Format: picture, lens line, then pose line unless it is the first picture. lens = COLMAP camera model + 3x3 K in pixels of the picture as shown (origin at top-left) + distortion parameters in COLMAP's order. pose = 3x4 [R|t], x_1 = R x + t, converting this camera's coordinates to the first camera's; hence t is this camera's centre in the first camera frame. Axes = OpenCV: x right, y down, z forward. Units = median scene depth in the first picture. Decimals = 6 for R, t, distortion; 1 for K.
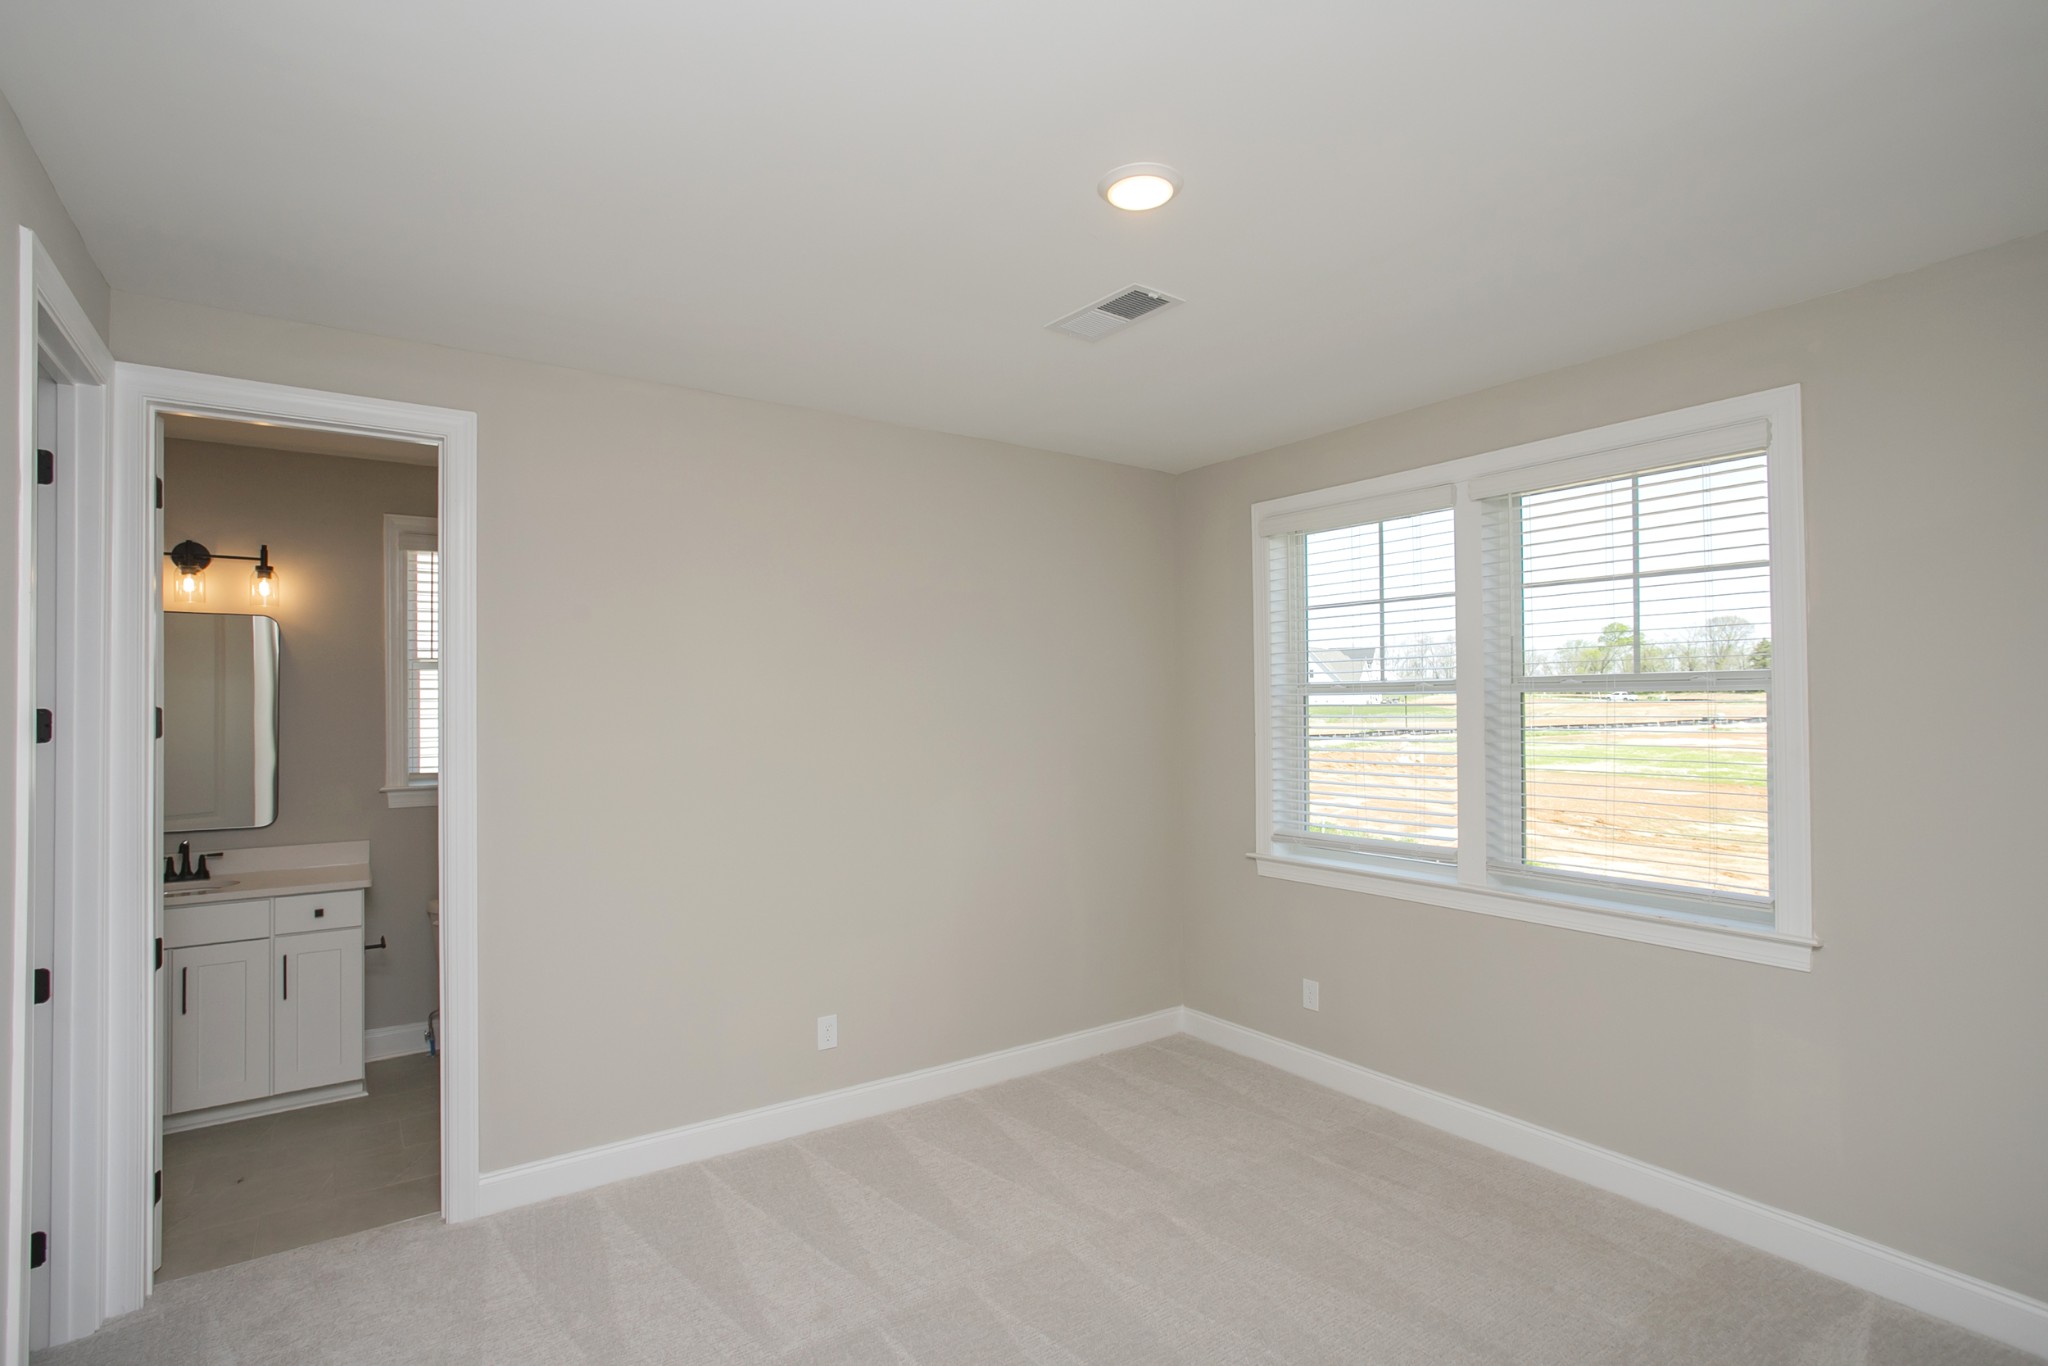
lens RADIAL K [[999.8, 0, 1013.0], [0, 999.8, 695.0], [0, 0, 1]] dist [-0.037430, 0.026167]
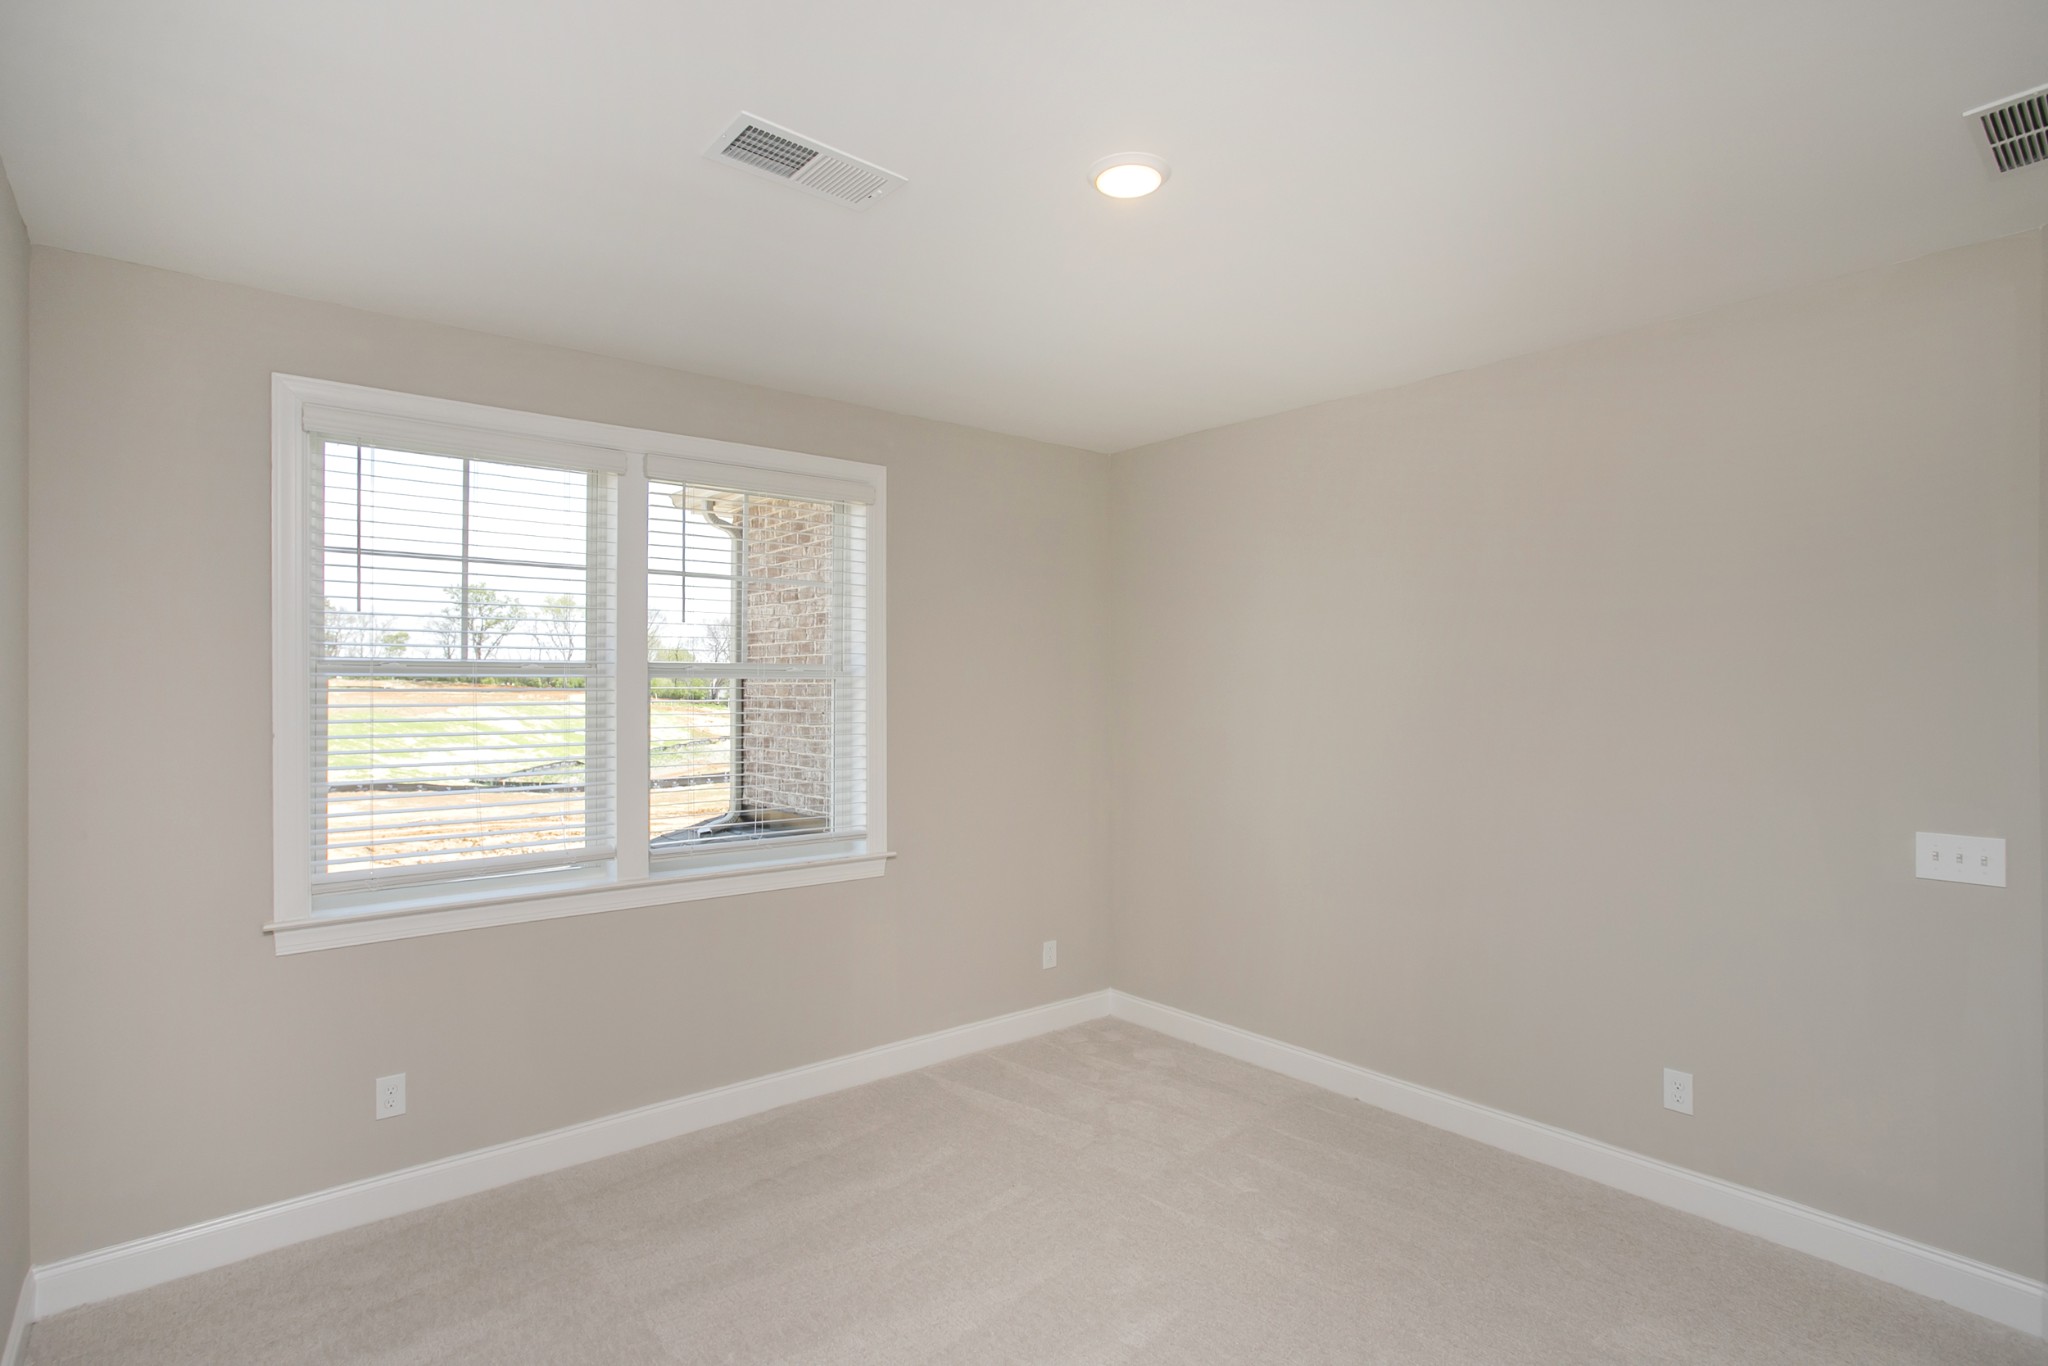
lens RADIAL K [[999.8, 0, 1013.0], [0, 999.8, 695.0], [0, 0, 1]] dist [-0.037430, 0.026167]
pose [[-0.062038, -0.001983, 0.998072, -0.445982], [-0.011077, 0.999938, 0.001298, 0.007958], [-0.998012, -0.010975, -0.062056, 0.614411]]
